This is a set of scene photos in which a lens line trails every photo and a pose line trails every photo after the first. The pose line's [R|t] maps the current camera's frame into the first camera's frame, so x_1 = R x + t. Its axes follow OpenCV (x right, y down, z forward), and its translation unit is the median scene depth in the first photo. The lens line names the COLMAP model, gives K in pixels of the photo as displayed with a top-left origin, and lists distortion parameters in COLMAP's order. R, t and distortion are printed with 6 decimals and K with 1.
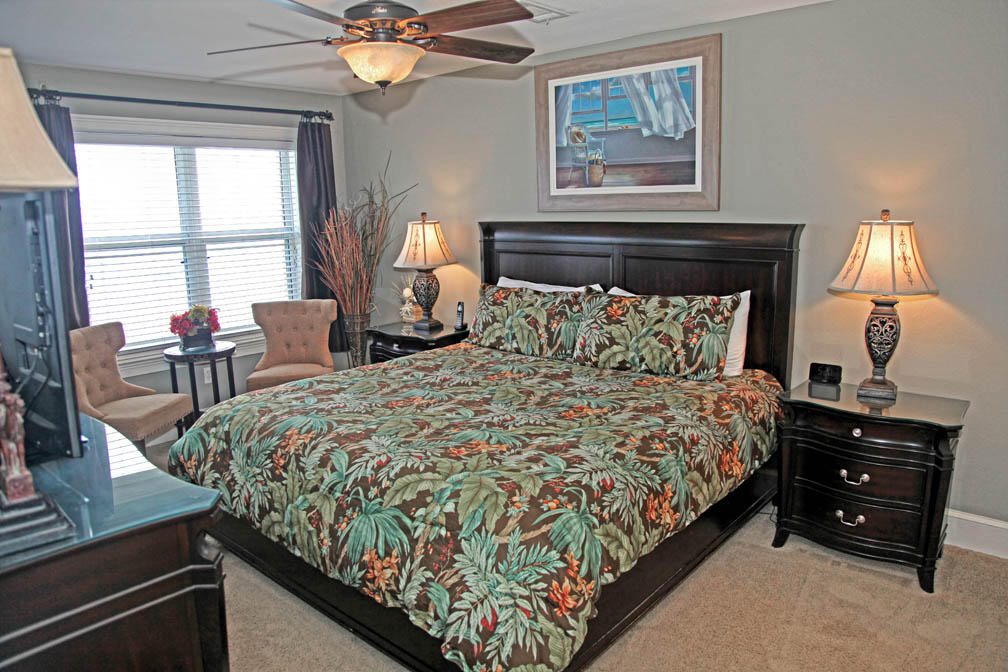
lens RADIAL K [[690.0, 0, 507.1], [0, 690.0, 338.4], [0, 0, 1]] dist [-0.120754, 0.067026]
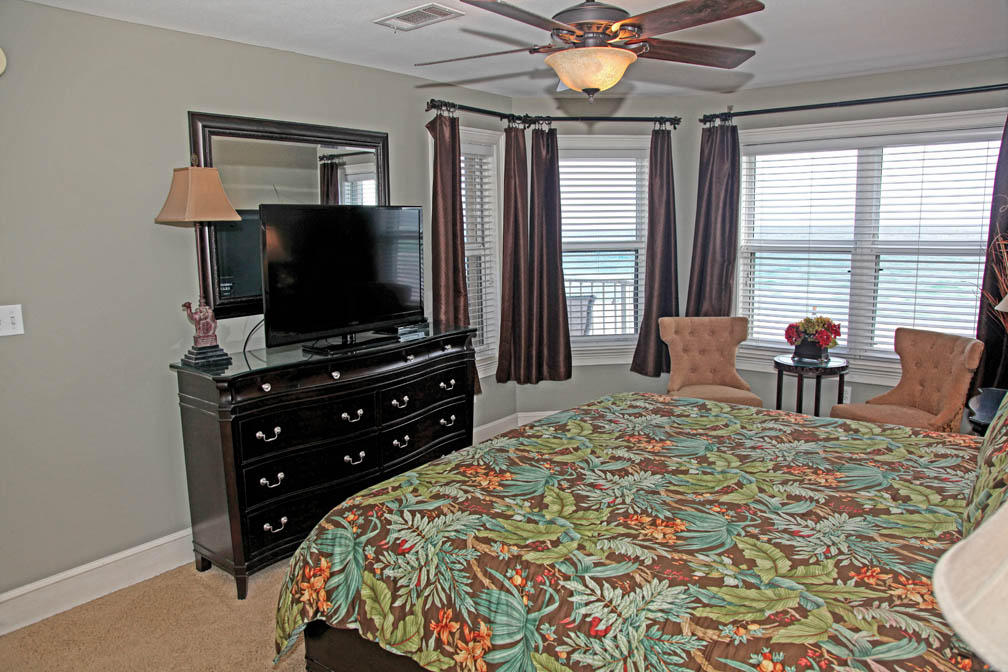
lens RADIAL K [[698.5, 0, 504.0], [0, 698.5, 336.0], [0, 0, 1]] dist [-0.127033, 0.066859]
pose [[0.043516, 0.169112, -0.984636, 0.694498], [-0.167245, 0.972894, 0.159704, -0.149230], [0.984955, 0.157726, 0.070620, 0.736203]]
